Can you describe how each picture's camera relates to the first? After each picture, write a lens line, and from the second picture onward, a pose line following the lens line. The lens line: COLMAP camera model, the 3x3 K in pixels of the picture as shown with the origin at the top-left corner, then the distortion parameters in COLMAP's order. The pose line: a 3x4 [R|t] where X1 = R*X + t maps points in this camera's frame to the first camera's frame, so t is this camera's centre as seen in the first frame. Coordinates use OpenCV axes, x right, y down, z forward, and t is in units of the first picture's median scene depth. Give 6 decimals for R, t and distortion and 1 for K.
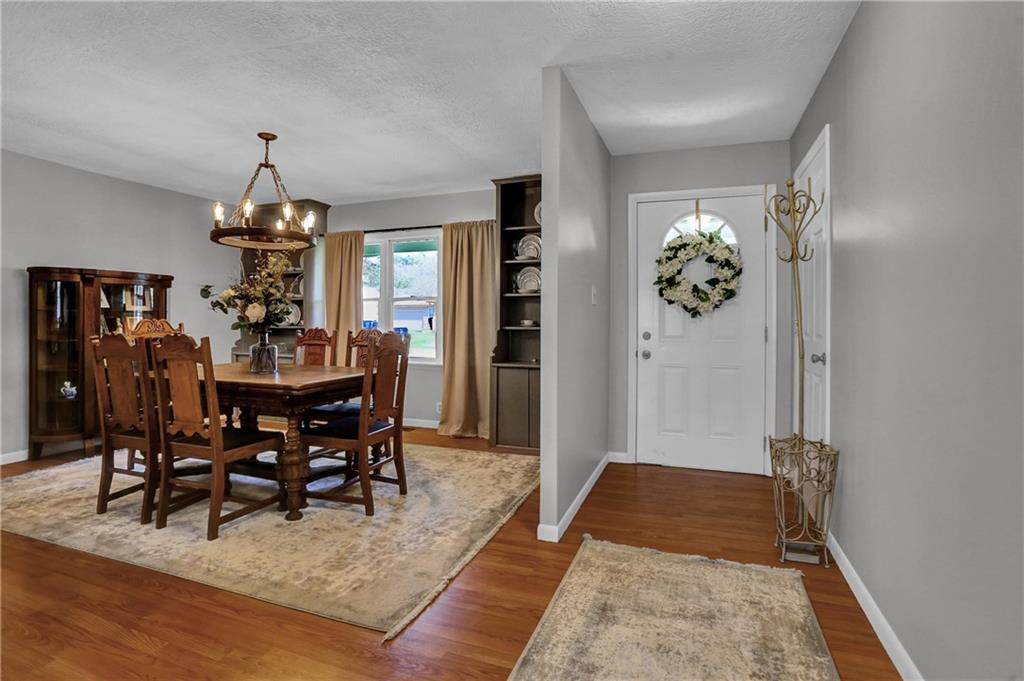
lens RADIAL K [[506.8, 0, 508.9], [0, 506.8, 323.3], [0, 0, 1]] dist [-0.068451, 0.028765]
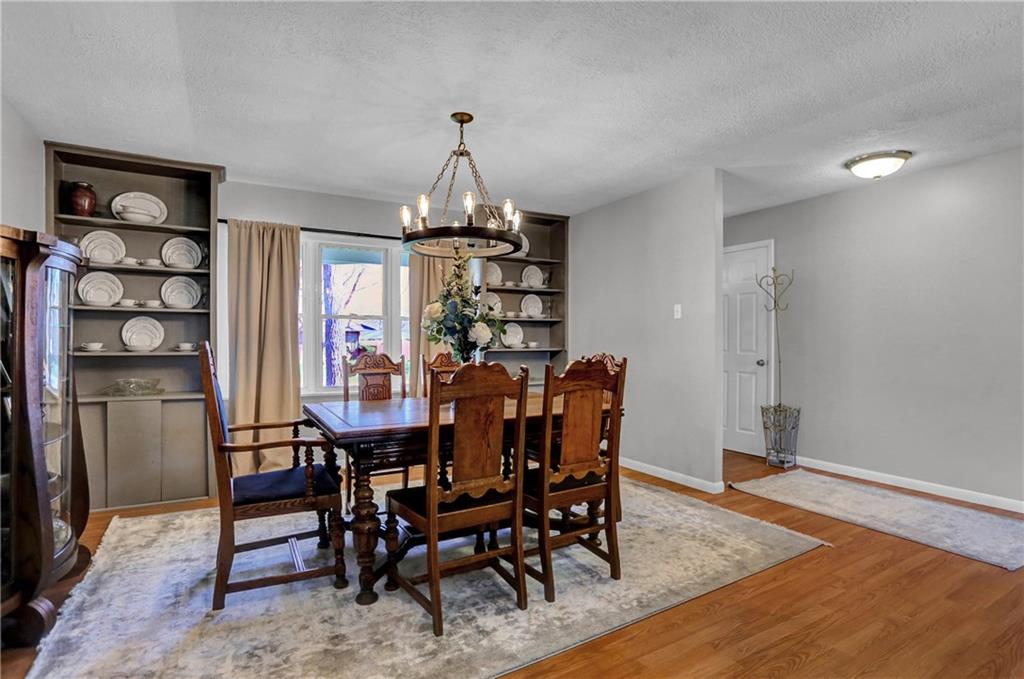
lens RADIAL K [[507.7, 0, 509.2], [0, 507.7, 350.3], [0, 0, 1]] dist [-0.071223, 0.030037]
pose [[0.627004, -0.012909, 0.778909, -1.256838], [0.002726, 0.999893, 0.014378, -0.007445], [-0.779011, -0.006892, 0.626972, 0.486798]]
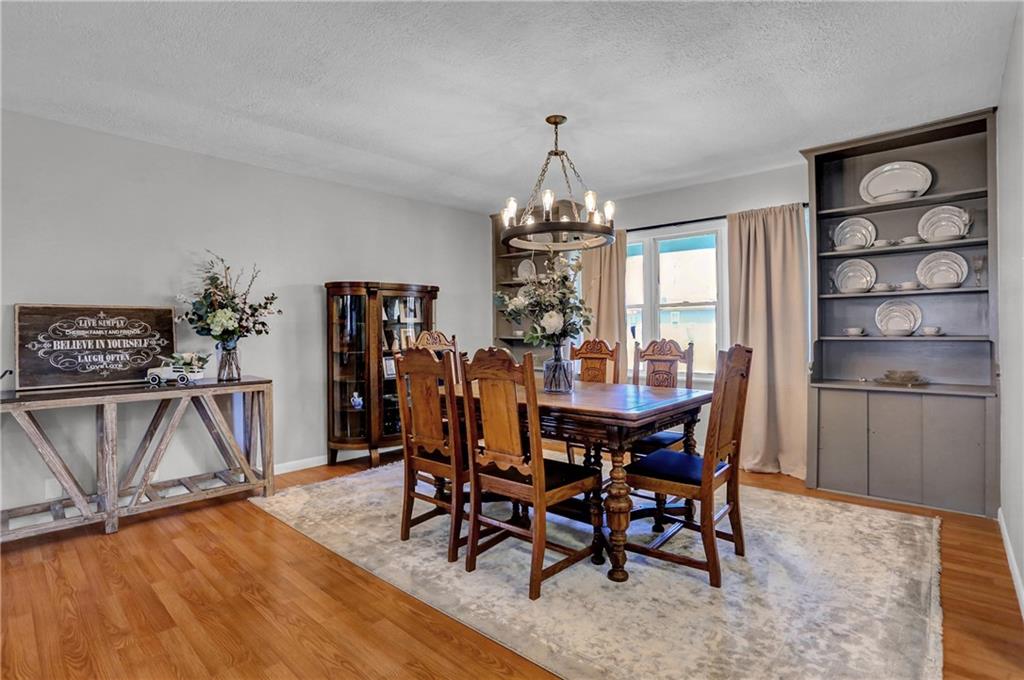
lens RADIAL K [[500.9, 0, 509.2], [0, 500.9, 331.7], [0, 0, 1]] dist [-0.069308, 0.027961]
pose [[0.930030, -0.008140, -0.367393, -0.288217], [0.008014, 0.999966, -0.001869, -0.005151], [0.367396, -0.001206, 0.930064, 0.187207]]
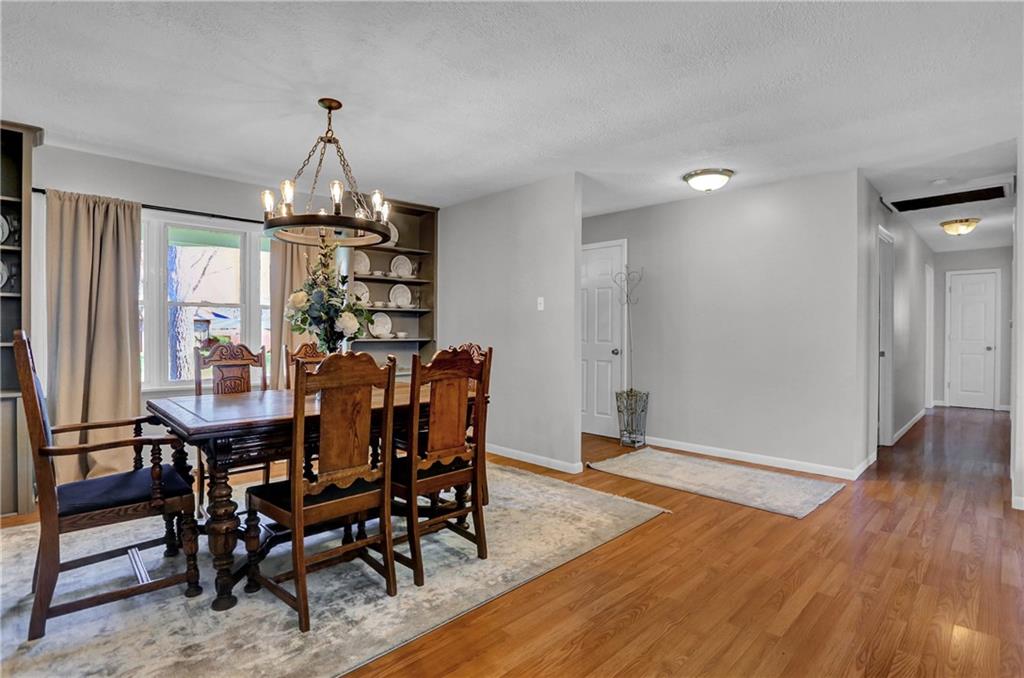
lens RADIAL K [[512.3, 0, 508.6], [0, 512.3, 335.2], [0, 0, 1]] dist [-0.070410, 0.028647]
pose [[0.413617, -0.003933, 0.910442, -1.286270], [0.000051, 0.999991, 0.004296, -0.007862], [-0.910451, -0.001731, 0.413614, 0.461512]]
